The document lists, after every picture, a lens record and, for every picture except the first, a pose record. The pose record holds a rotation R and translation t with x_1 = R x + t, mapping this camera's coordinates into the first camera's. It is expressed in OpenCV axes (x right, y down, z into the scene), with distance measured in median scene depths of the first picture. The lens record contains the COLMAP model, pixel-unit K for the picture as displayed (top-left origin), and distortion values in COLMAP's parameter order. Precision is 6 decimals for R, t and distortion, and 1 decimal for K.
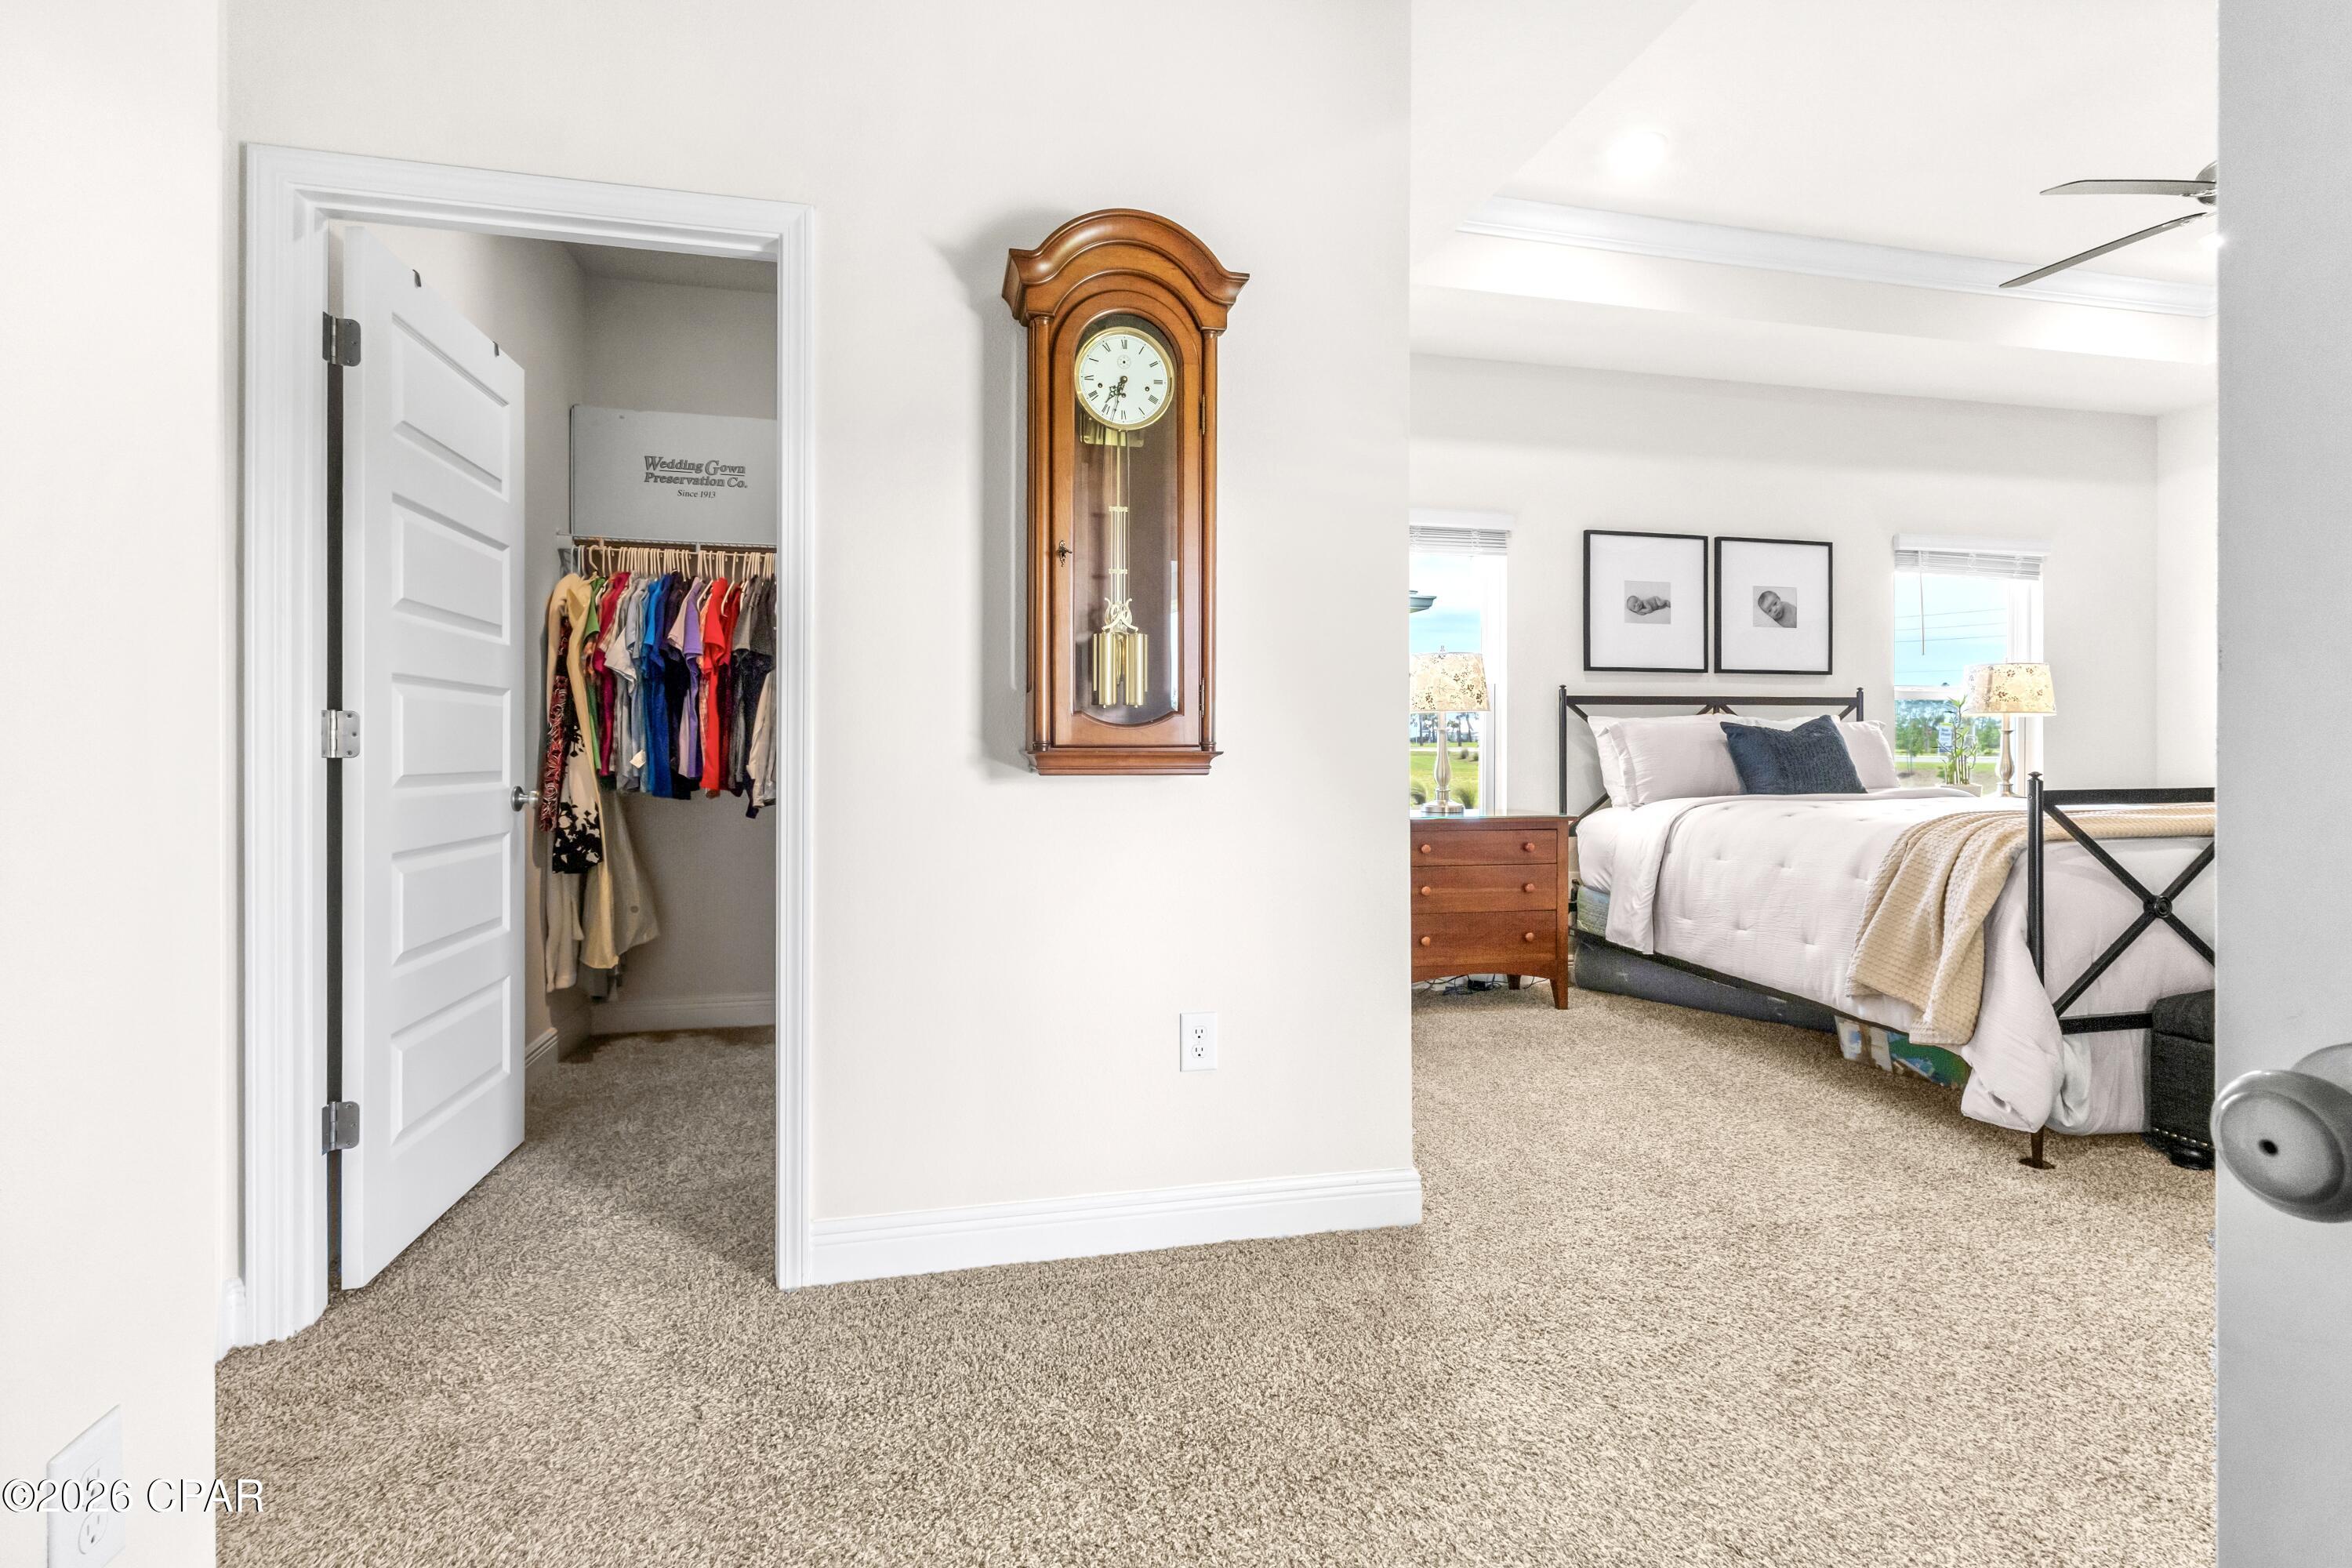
lens RADIAL K [[1087.6, 0, 1182.6], [0, 1087.6, 750.6], [0, 0, 1]] dist [0.004711, 0.001668]
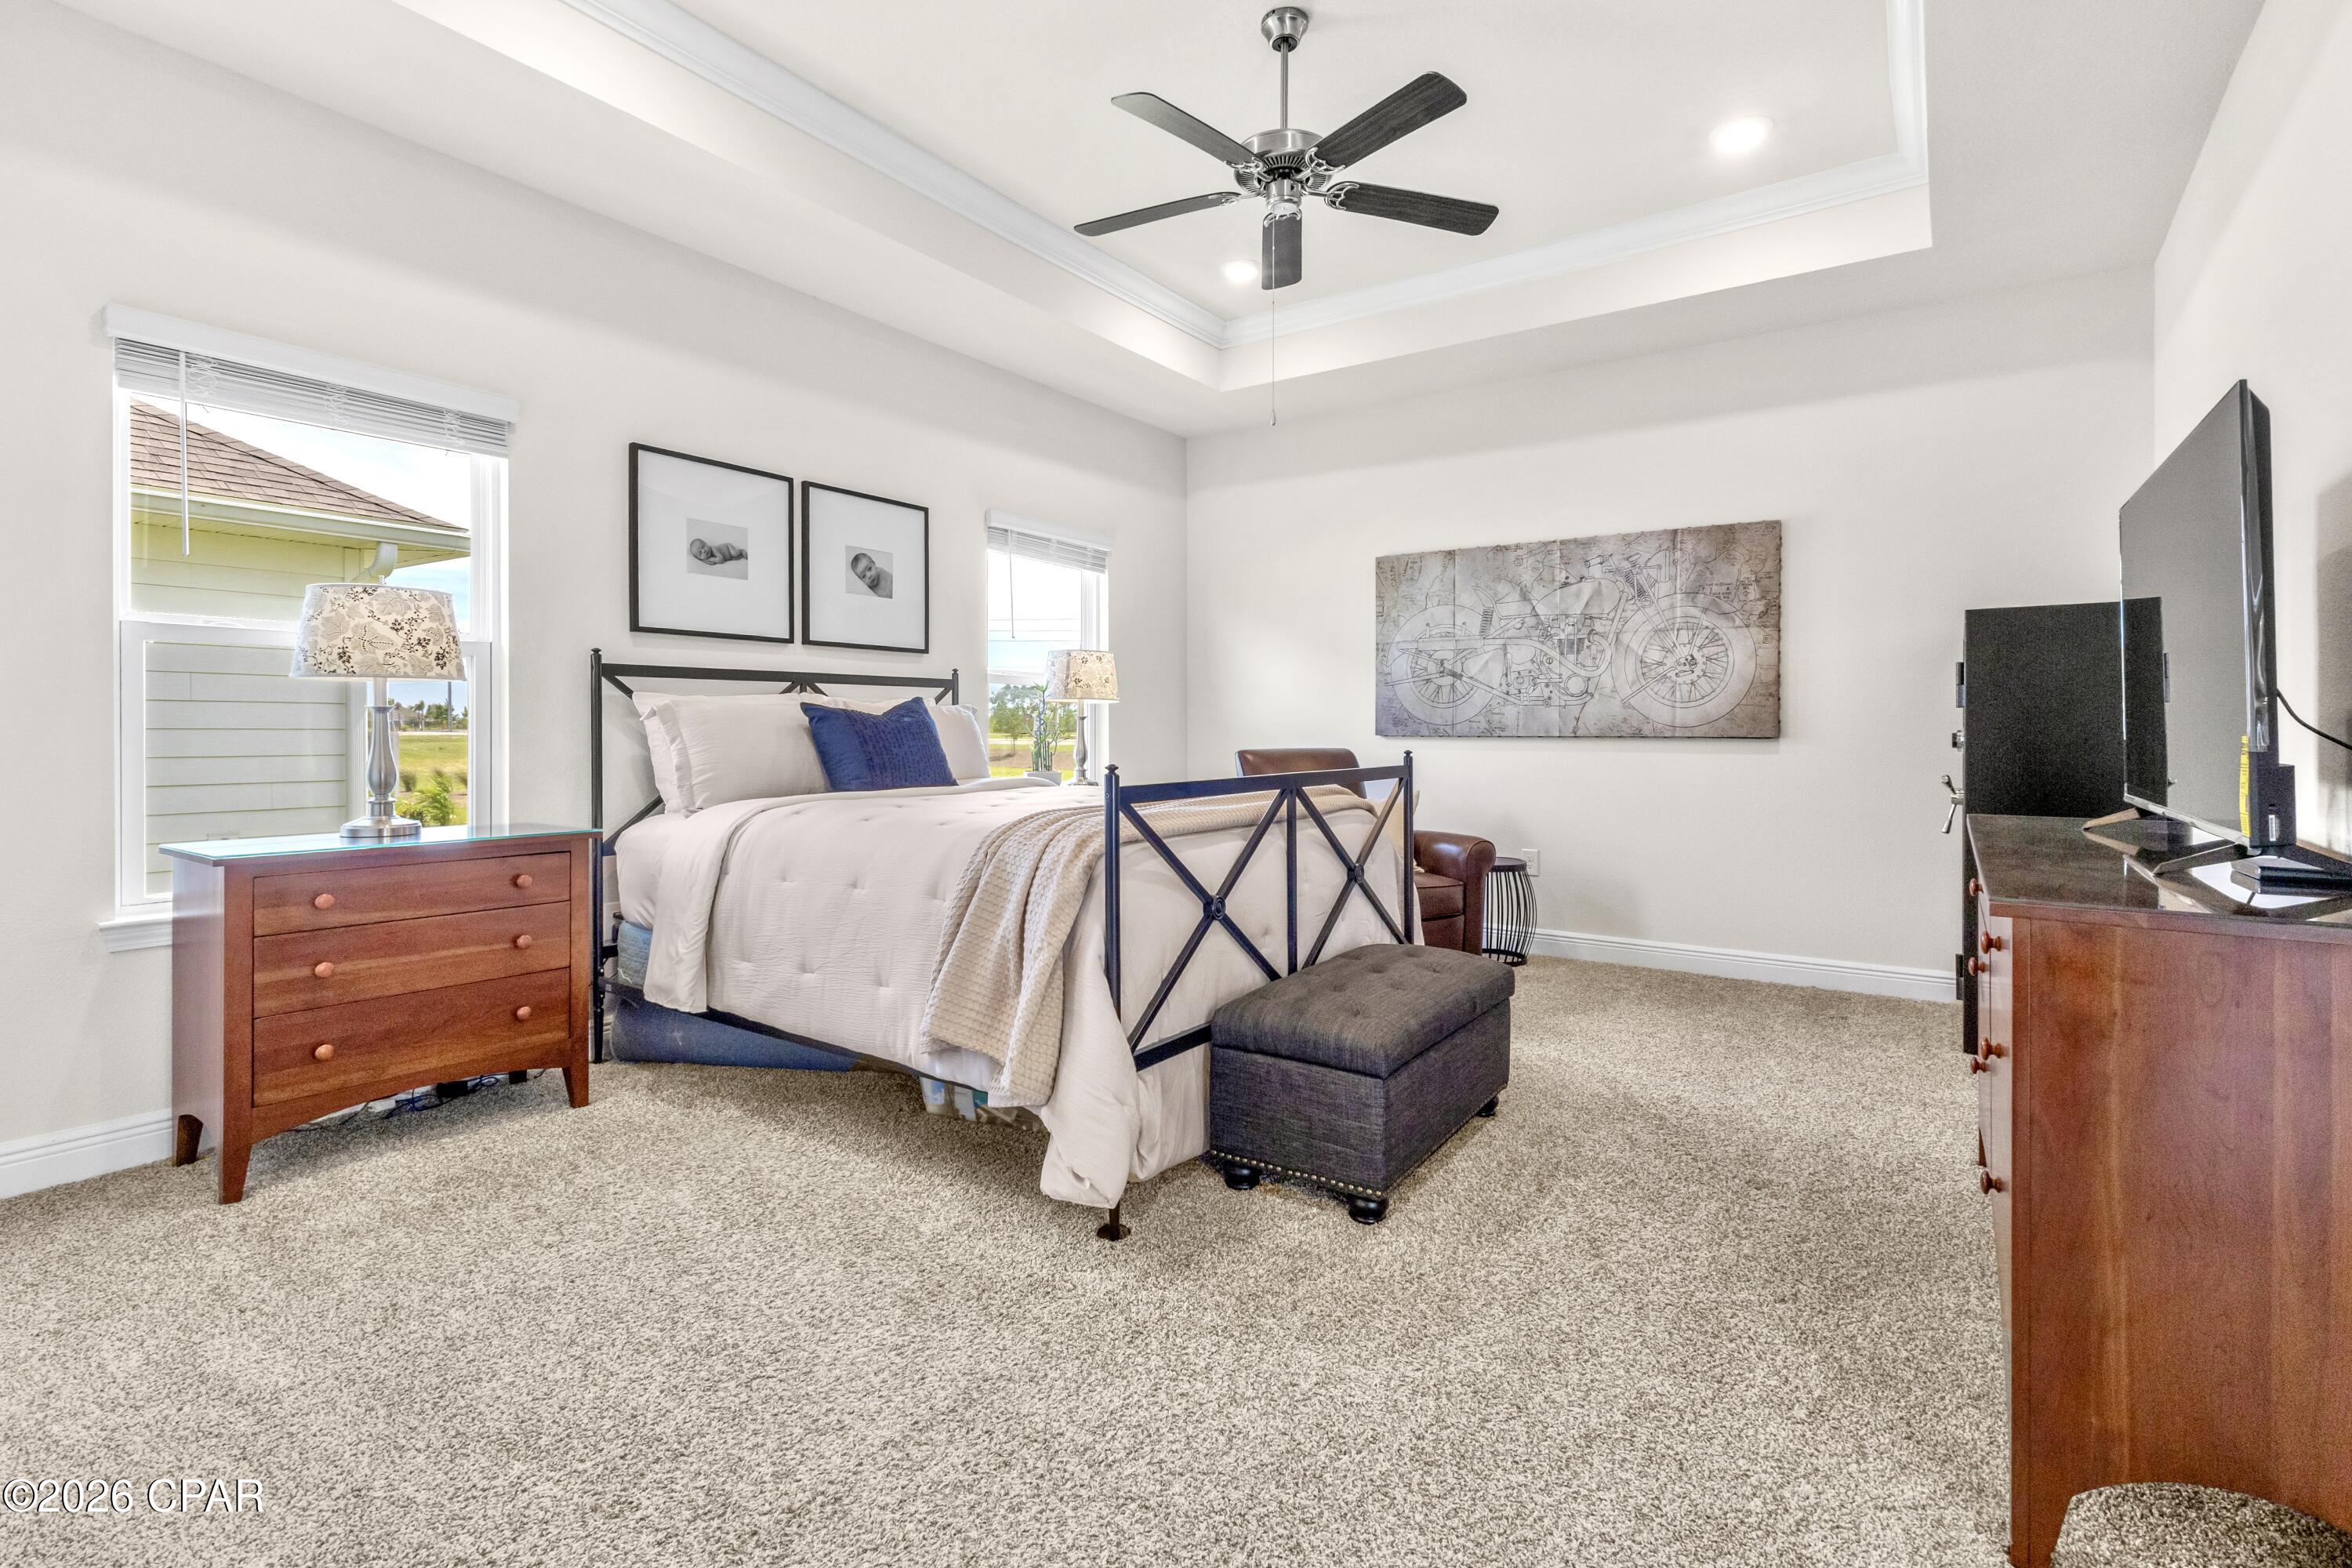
lens RADIAL K [[1087.6, 0, 1182.6], [0, 1087.6, 750.6], [0, 0, 1]] dist [0.004711, 0.001668]
pose [[0.737255, -0.011820, 0.675511, 0.174755], [0.001882, 0.999879, 0.015441, -0.002828], [-0.675612, -0.010113, 0.737188, 0.236157]]
